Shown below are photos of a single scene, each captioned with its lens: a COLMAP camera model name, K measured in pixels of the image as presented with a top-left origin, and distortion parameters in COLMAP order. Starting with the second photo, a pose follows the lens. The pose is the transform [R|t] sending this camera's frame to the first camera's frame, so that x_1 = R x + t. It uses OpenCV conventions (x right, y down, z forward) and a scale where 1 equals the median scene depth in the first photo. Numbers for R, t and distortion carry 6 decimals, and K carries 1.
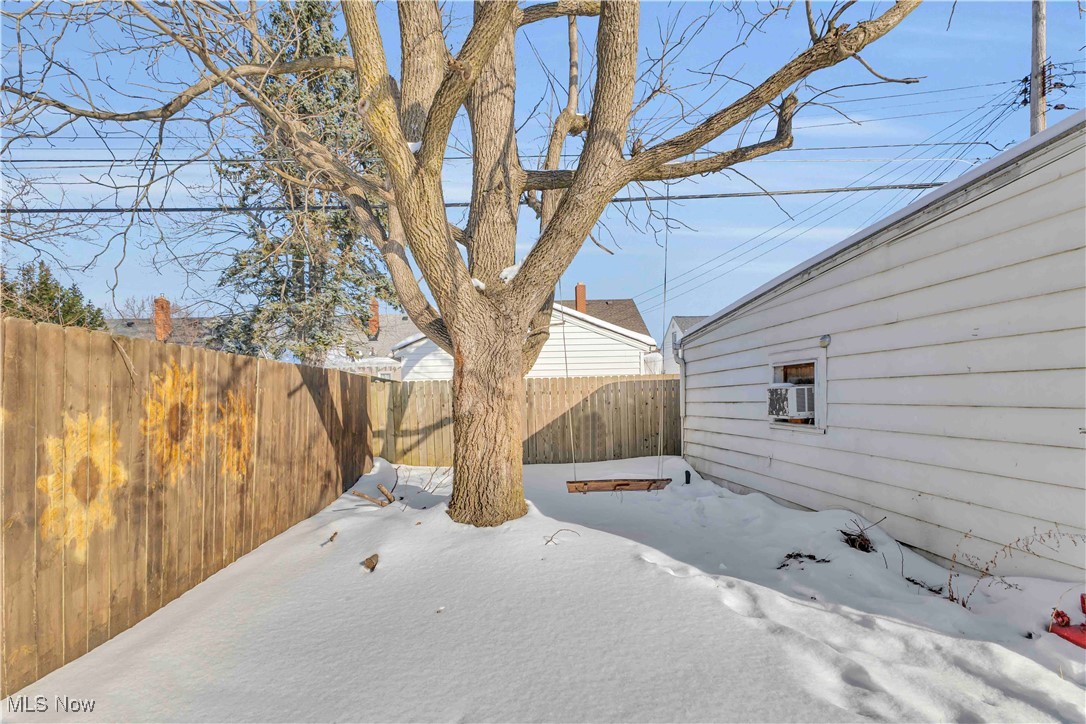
lens RADIAL K [[487.3, 0, 504.3], [0, 487.3, 405.9], [0, 0, 1]] dist [-0.000374, 0.000358]
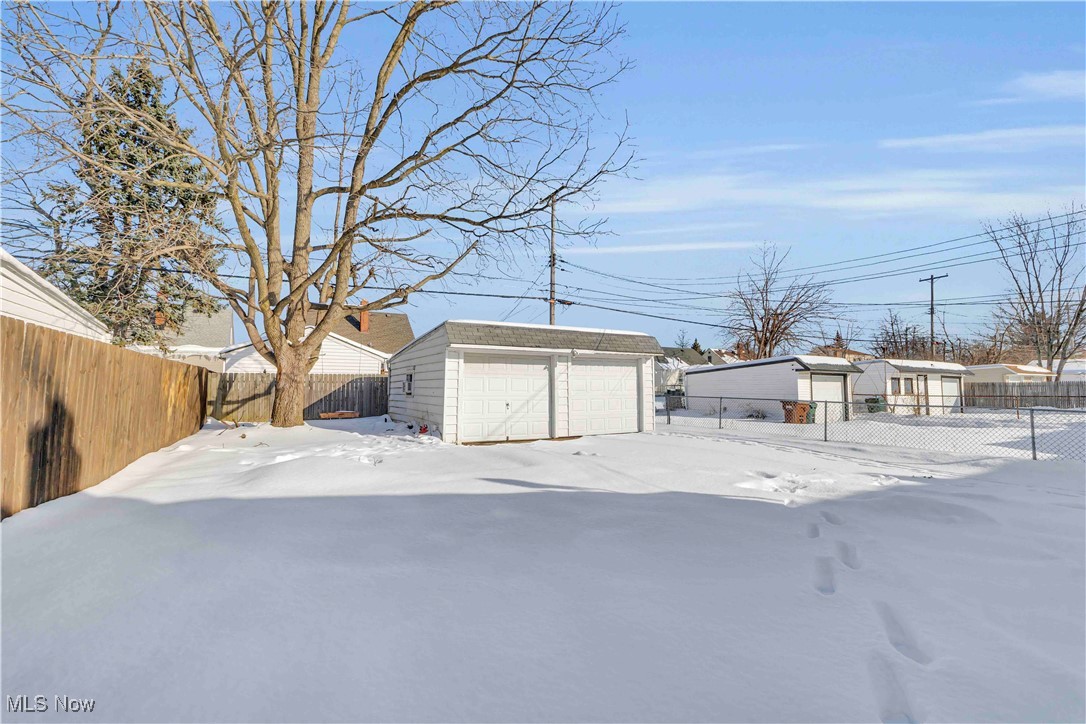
lens RADIAL K [[466.5, 0, 543.3], [0, 466.5, 356.5], [0, 0, 1]] dist [-0.003862, -0.000774]
pose [[0.878375, 0.056517, 0.474619, -0.030097], [-0.014590, 0.995692, -0.091565, 0.048659], [-0.477749, 0.073504, 0.875416, -1.706864]]
